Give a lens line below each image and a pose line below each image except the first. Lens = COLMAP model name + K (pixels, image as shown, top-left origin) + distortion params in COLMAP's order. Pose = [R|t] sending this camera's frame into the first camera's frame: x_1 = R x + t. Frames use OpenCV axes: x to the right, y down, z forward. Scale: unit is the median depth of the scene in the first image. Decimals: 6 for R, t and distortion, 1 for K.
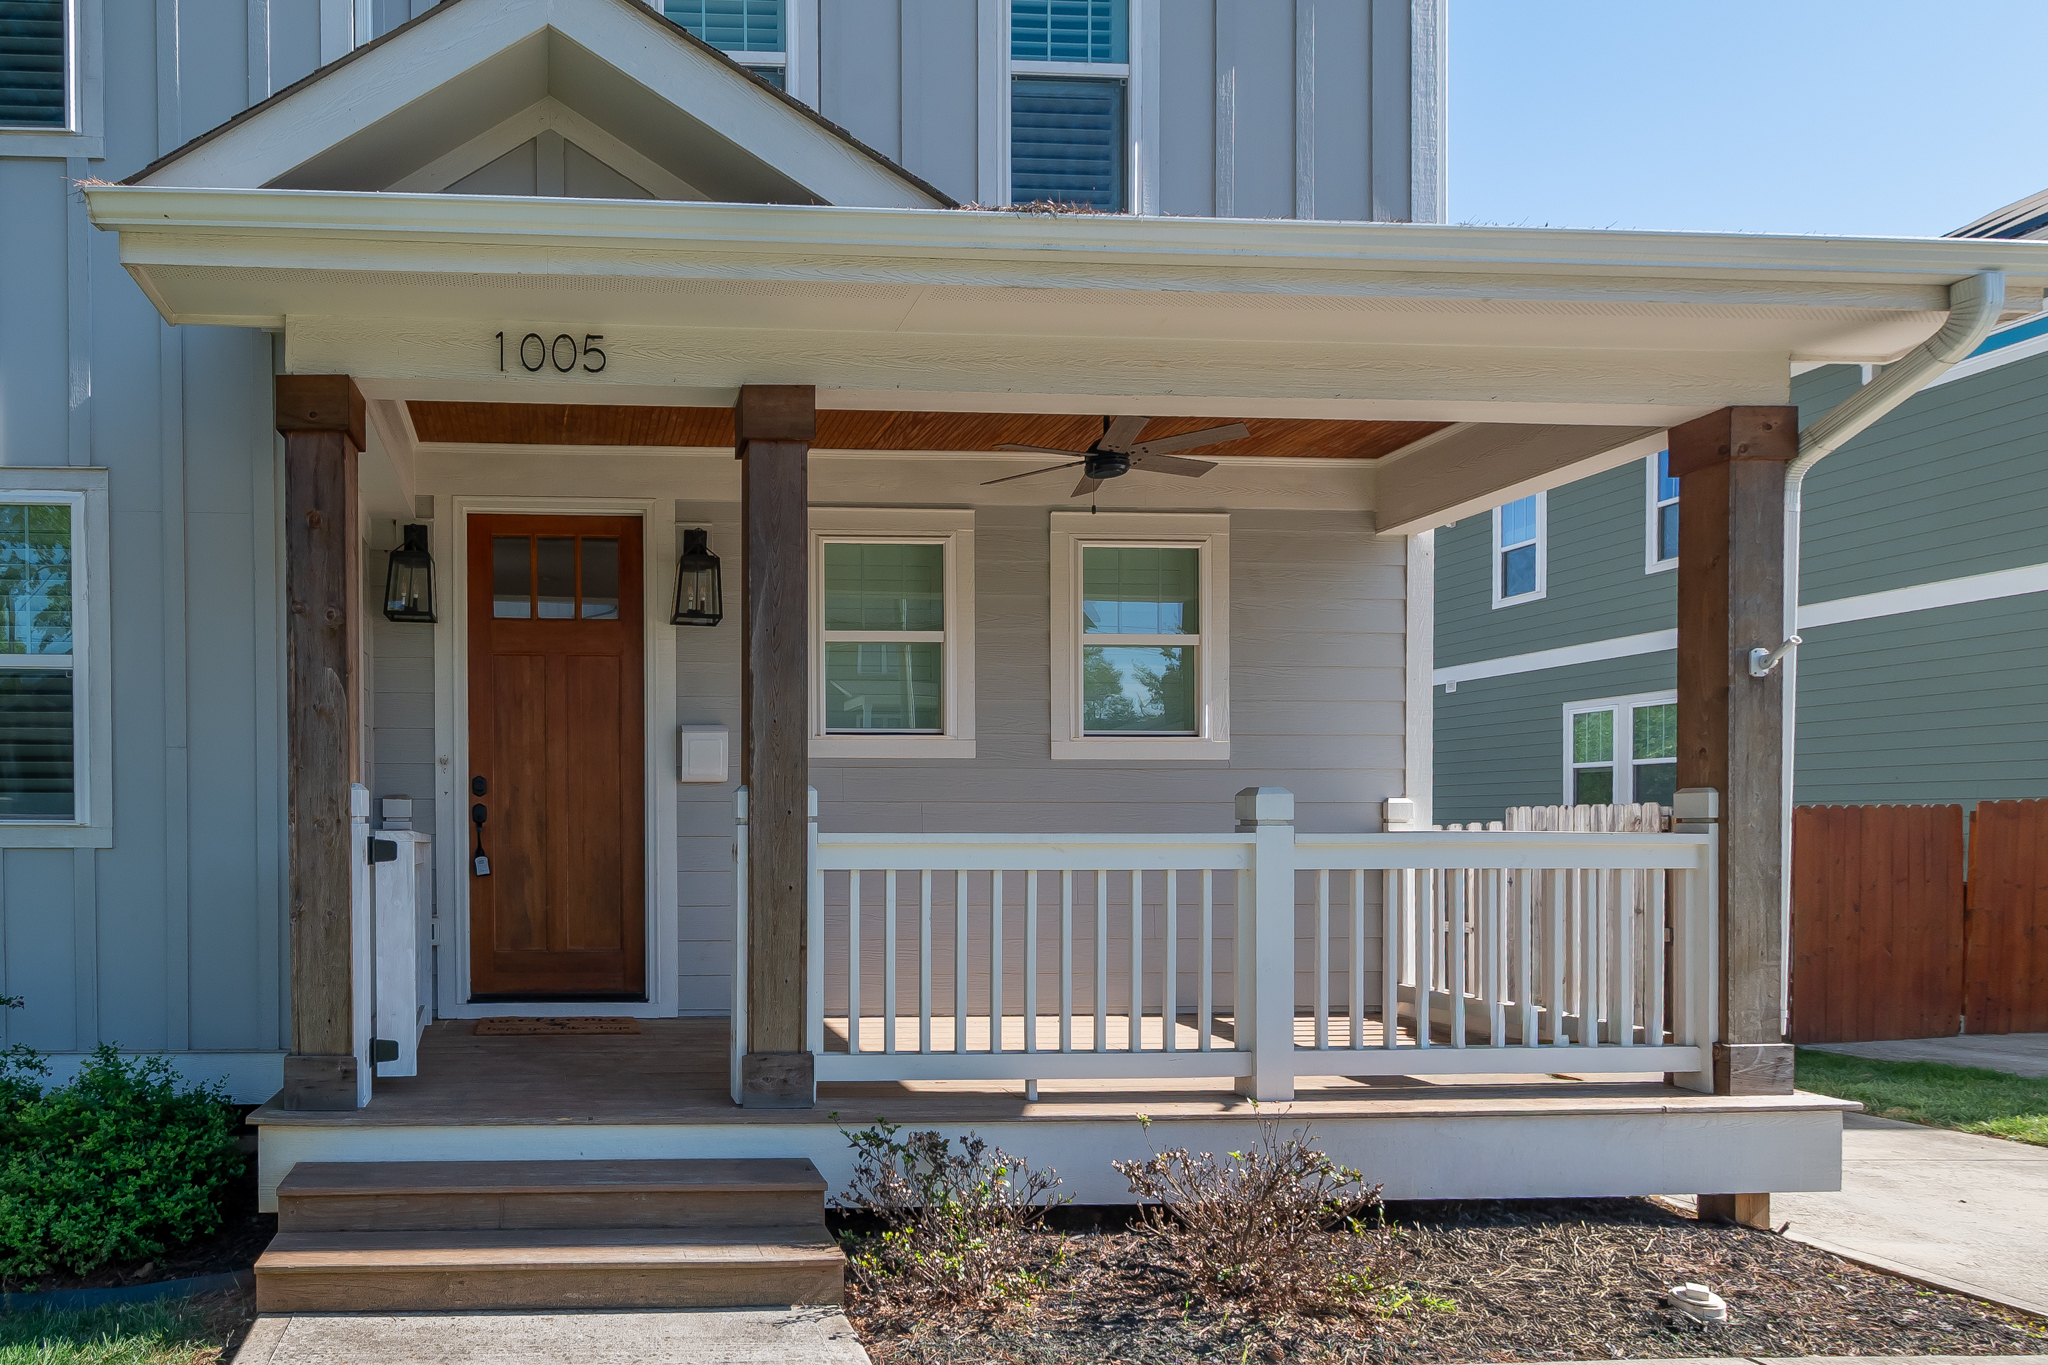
lens RADIAL K [[1284.1, 0, 683.3], [0, 1284.1, 745.8], [0, 0, 1]] dist [-0.000164, -0.000656]
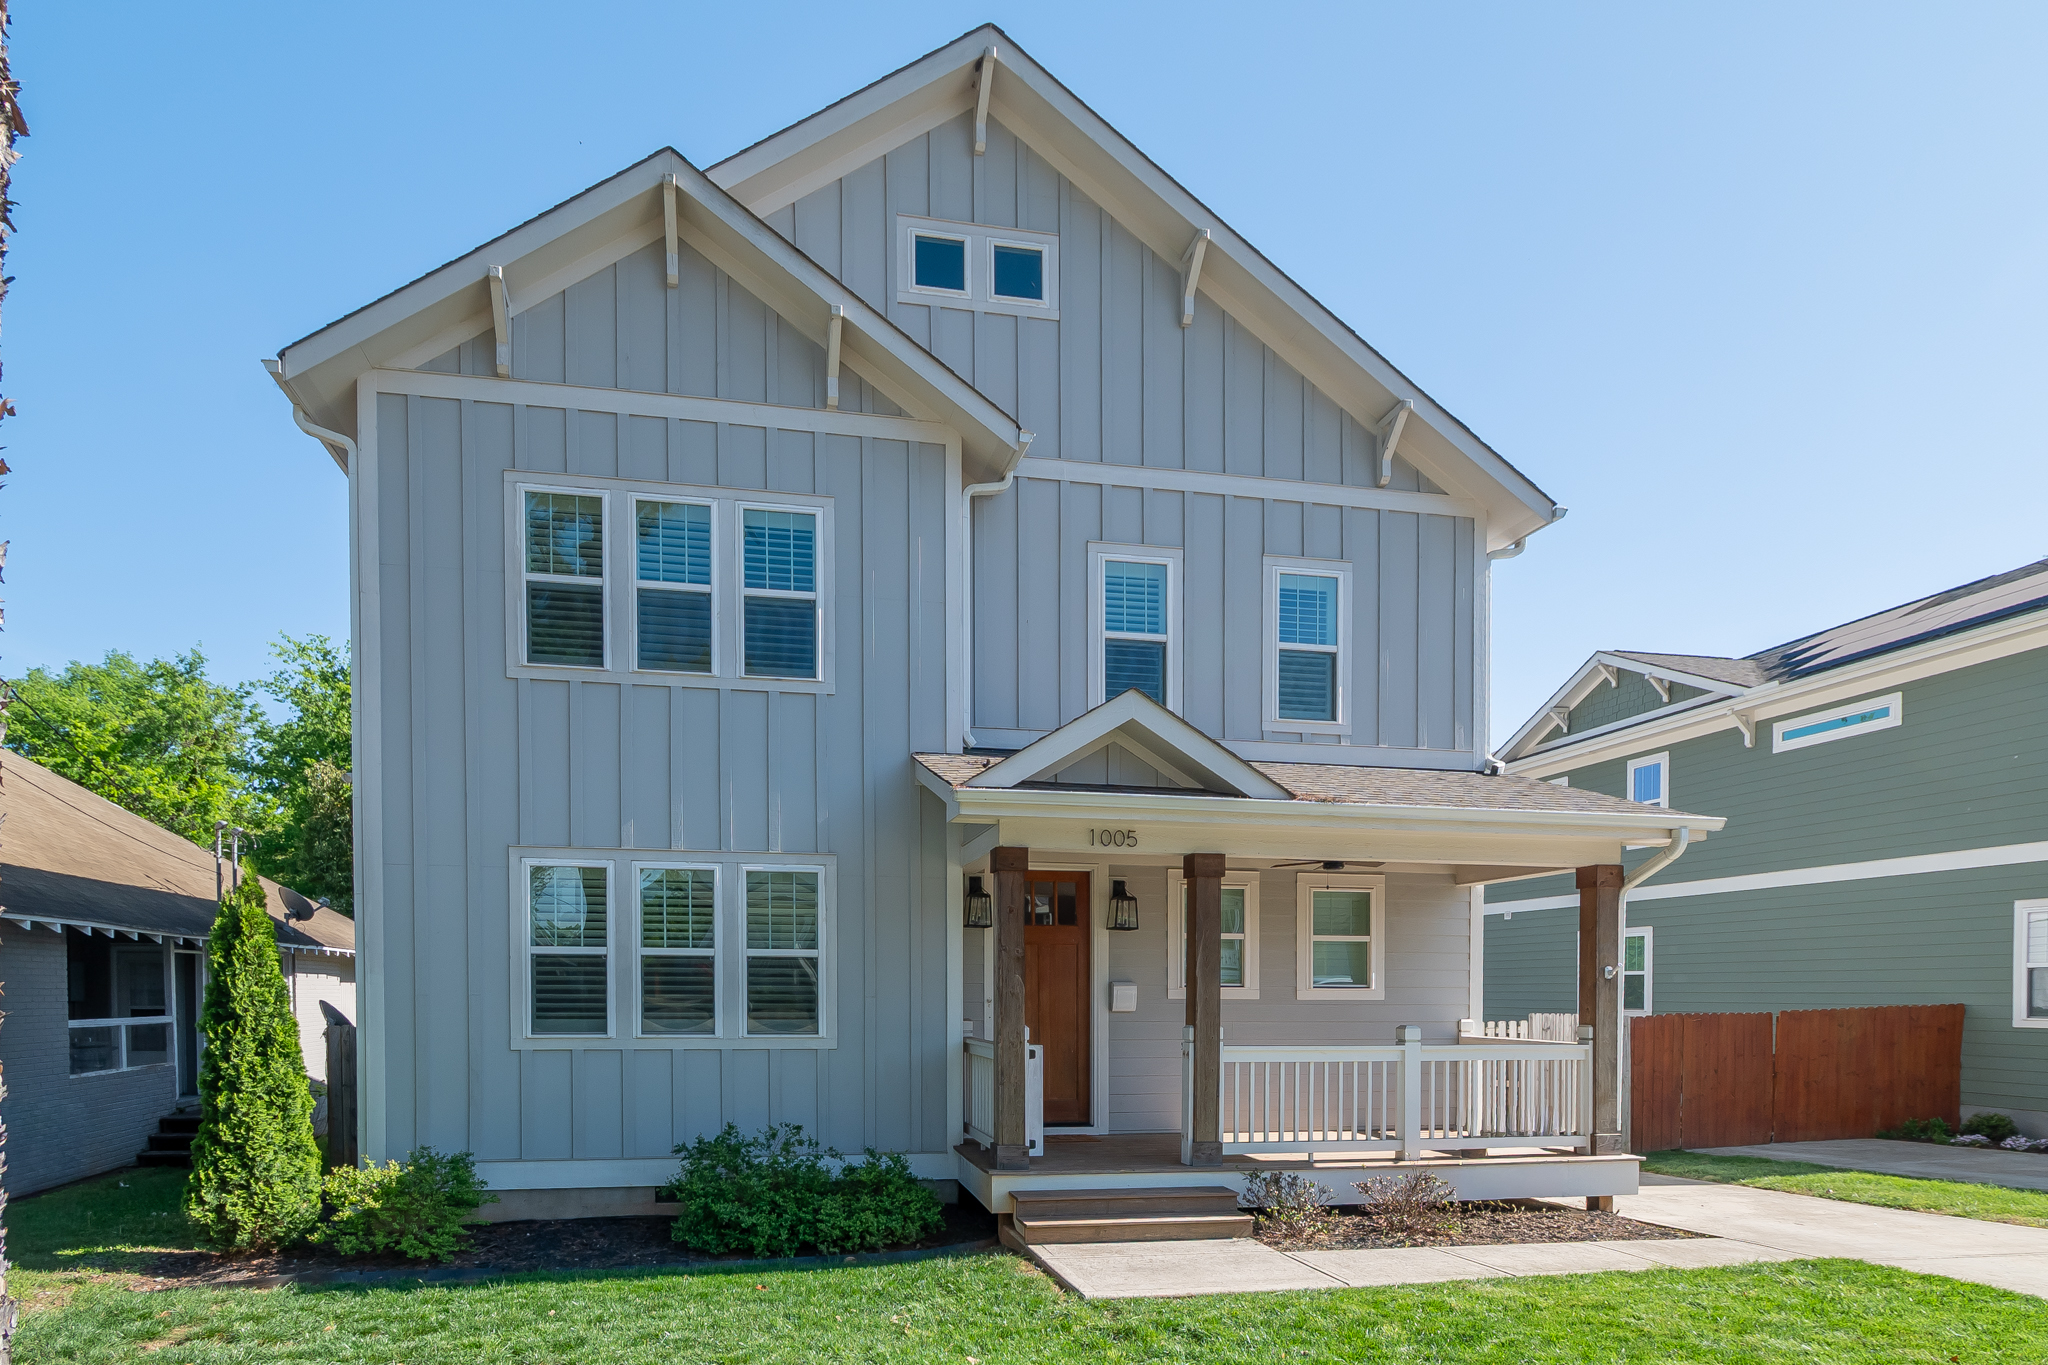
lens RADIAL K [[1073.8, 0, 1023.9], [0, 1073.8, 917.1], [0, 0, 1]] dist [0.003083, 0.000094]
pose [[0.993935, 0.009919, 0.109523, -0.317244], [-0.008305, 0.999850, -0.015183, -0.089926], [-0.109657, 0.014182, 0.993868, -0.599569]]
